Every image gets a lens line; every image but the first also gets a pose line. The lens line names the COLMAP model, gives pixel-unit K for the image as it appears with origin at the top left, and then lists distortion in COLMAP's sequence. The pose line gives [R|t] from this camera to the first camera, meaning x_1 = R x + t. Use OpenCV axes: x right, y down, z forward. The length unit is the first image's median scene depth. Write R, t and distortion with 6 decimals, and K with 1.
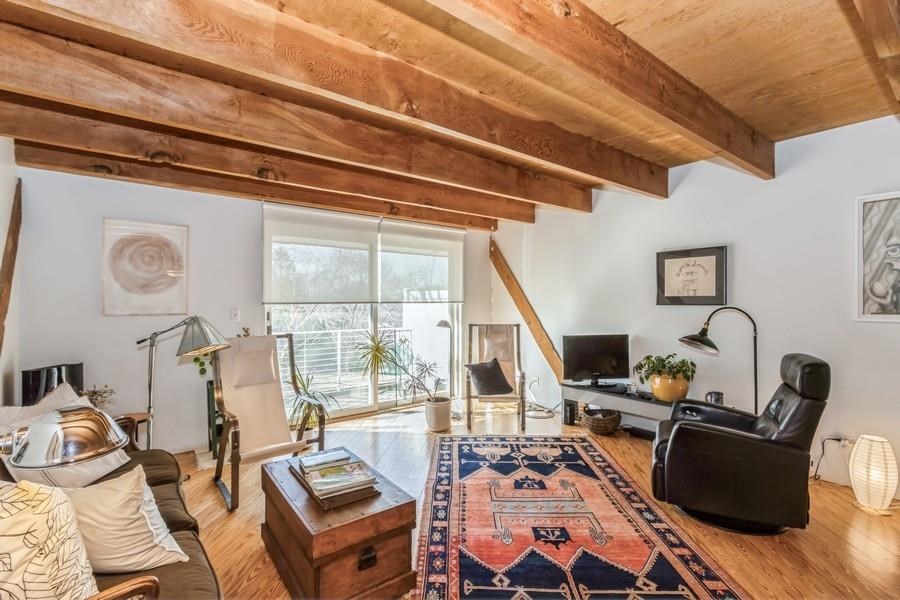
lens RADIAL K [[413.3, 0, 447.4], [0, 413.3, 300.3], [0, 0, 1]] dist [0.003364, -0.001134]
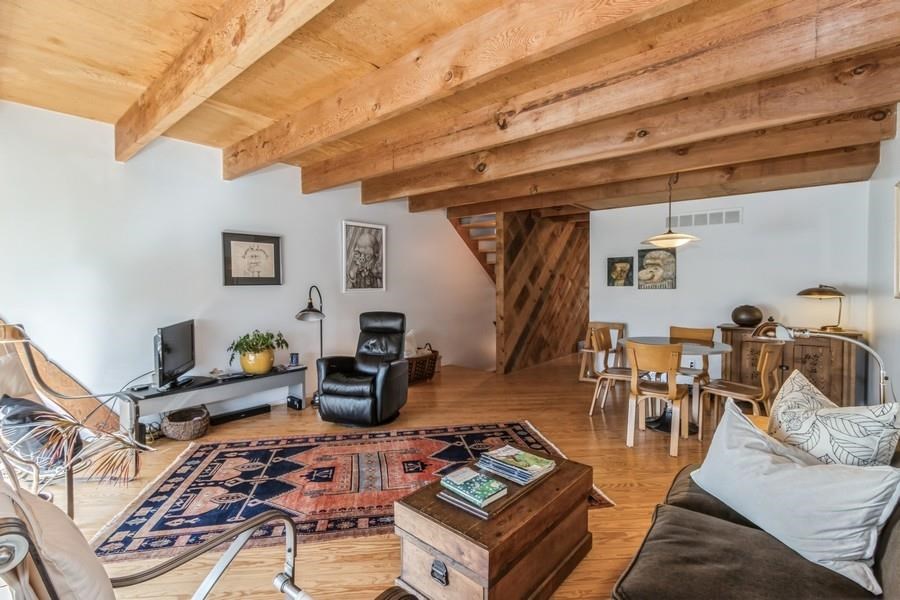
lens RADIAL K [[413.3, 0, 451.0], [0, 413.3, 300.1], [0, 0, 1]] dist [0.003364, -0.001134]
pose [[-0.206797, -0.043144, 0.977432, -0.703336], [0.003934, 0.998983, 0.044927, 0.003988], [-0.978376, 0.013136, -0.206417, 0.821105]]
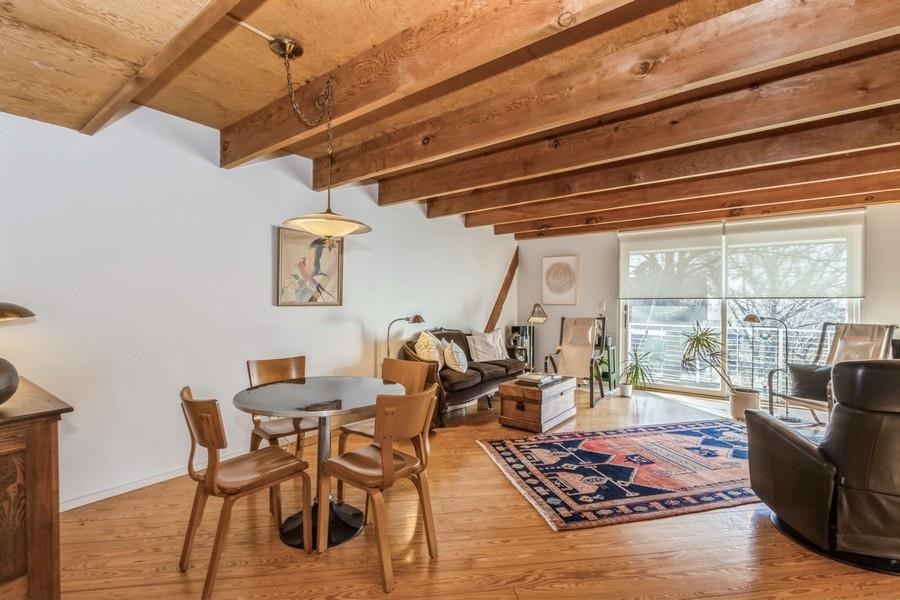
lens RADIAL K [[413.3, 0, 444.5], [0, 413.3, 301.0], [0, 0, 1]] dist [0.003364, -0.001134]
pose [[0.252568, -0.001441, -0.967578, 1.038385], [-0.003435, 0.999991, -0.002386, 0.024871], [0.967573, 0.003926, 0.252561, 0.004858]]
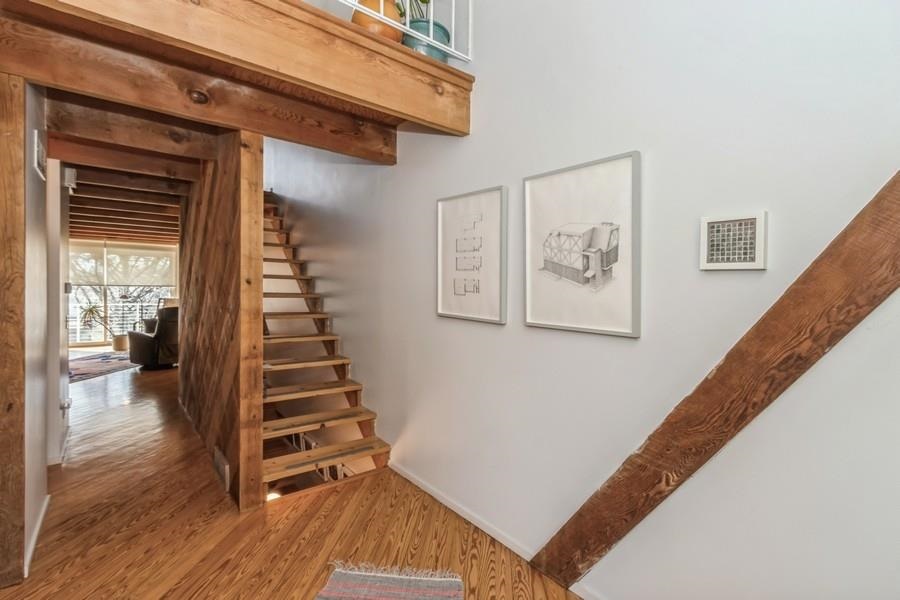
lens RADIAL K [[413.3, 0, 447.5], [0, 413.3, 294.3], [0, 0, 1]] dist [0.003364, -0.001134]
pose [[0.999811, 0.006611, 0.018268, 1.931159], [-0.006961, 0.999792, 0.019174, -0.003955], [-0.018137, -0.019298, 0.999649, -1.271148]]
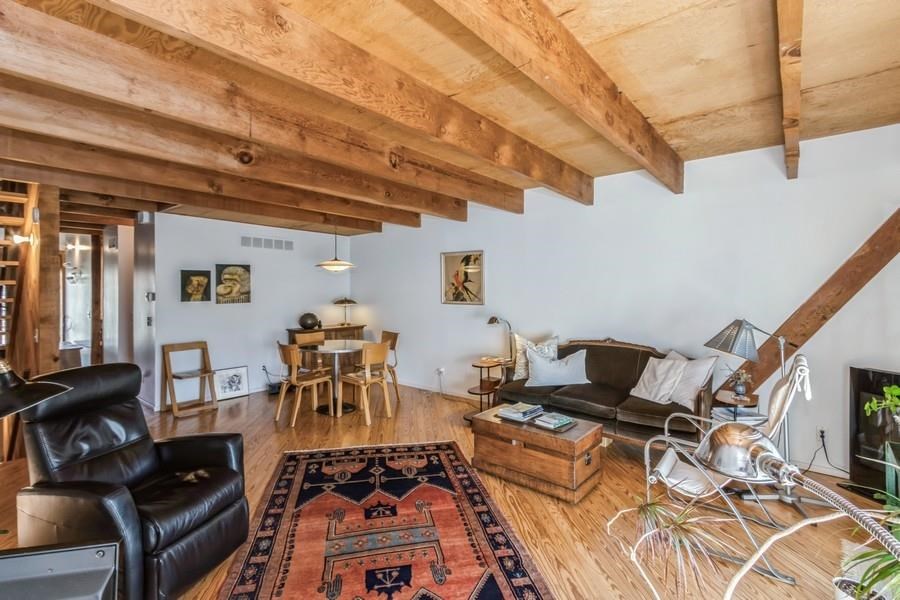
lens RADIAL K [[413.3, 0, 446.6], [0, 413.3, 293.0], [0, 0, 1]] dist [0.003364, -0.001134]
pose [[-0.975685, -0.000392, -0.219177, 0.232056], [-0.003123, 0.999922, 0.012115, -0.028092], [0.219155, 0.012505, -0.975610, 1.527530]]
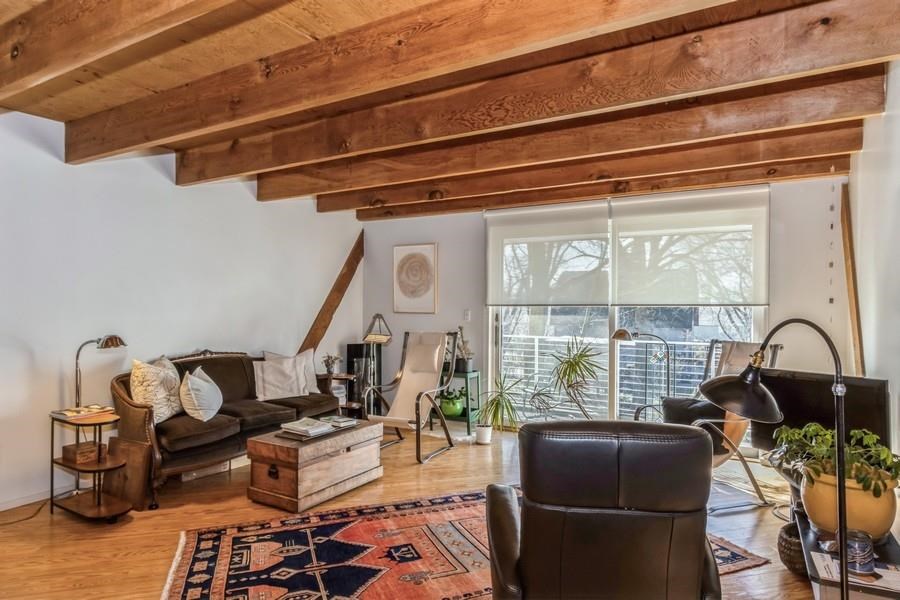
lens RADIAL K [[554.2, 0, 445.3], [0, 554.2, 300.5], [0, 0, 1]] dist [0.010555, -0.003496]
pose [[0.367821, -0.003930, -0.929888, 1.043480], [-0.001553, 0.999987, -0.004840, 0.002246], [0.929895, 0.003225, 0.367810, 0.450301]]
